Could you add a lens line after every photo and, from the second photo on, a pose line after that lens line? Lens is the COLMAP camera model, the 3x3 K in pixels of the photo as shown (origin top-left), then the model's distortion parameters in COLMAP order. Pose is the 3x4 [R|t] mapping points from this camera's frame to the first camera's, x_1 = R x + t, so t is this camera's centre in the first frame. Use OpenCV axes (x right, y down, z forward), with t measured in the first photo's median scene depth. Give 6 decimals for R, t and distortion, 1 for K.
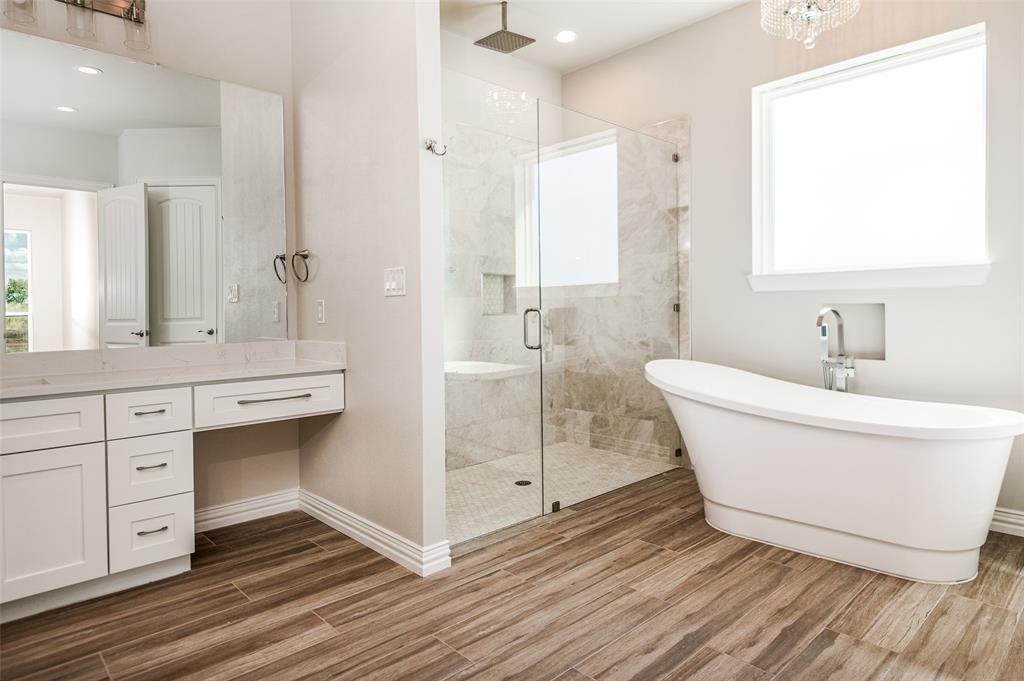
lens RADIAL K [[598.0, 0, 528.6], [0, 598.0, 304.7], [0, 0, 1]] dist [0.016950, -0.002096]
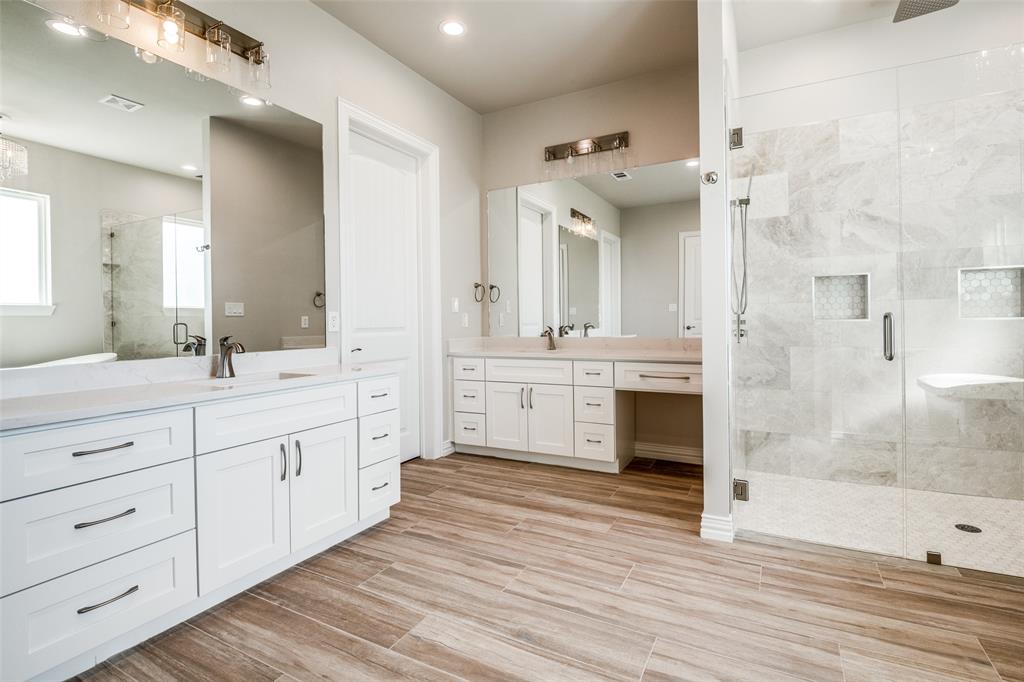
lens RADIAL K [[480.8, 0, 534.2], [0, 480.8, 320.4], [0, 0, 1]] dist [-0.002811, -0.003013]
pose [[0.338729, 0.015568, -0.940755, 0.599946], [0.013707, 0.999675, 0.021478, -0.007789], [0.940784, -0.020170, 0.338405, 0.357022]]
